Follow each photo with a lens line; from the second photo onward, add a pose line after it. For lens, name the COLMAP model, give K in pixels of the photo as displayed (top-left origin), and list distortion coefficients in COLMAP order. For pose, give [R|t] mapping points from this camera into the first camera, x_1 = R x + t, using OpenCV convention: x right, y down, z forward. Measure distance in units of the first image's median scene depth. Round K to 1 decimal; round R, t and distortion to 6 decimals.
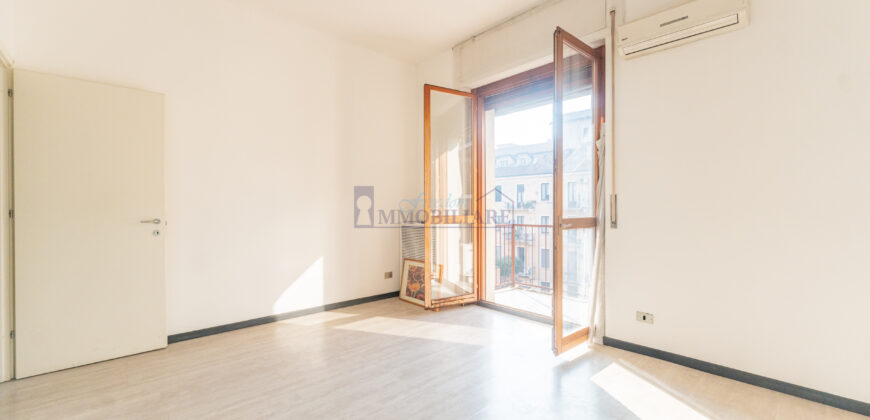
lens RADIAL K [[341.8, 0, 435.1], [0, 341.8, 207.4], [0, 0, 1]] dist [0.001474, -0.002152]
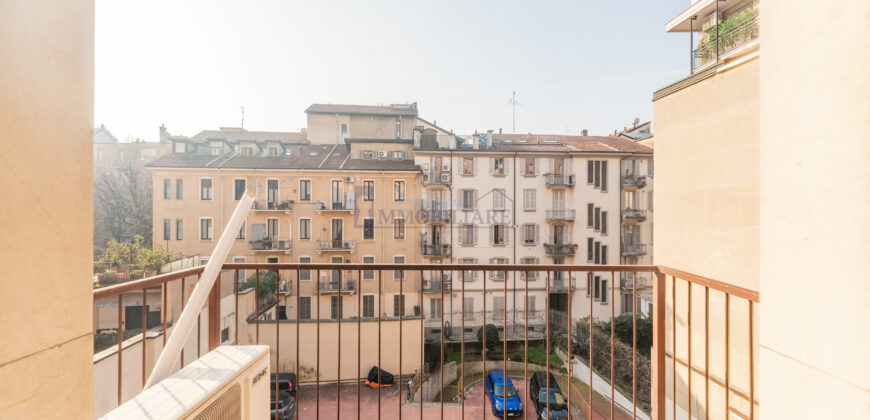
lens RADIAL K [[341.8, 0, 441.5], [0, 341.8, 212.6], [0, 0, 1]] dist [0.001474, -0.002152]
pose [[0.696463, -0.000016, 0.717592, -0.050028], [-0.008962, 0.999922, 0.008722, -0.000524], [-0.717536, -0.012506, 0.696409, 0.160494]]
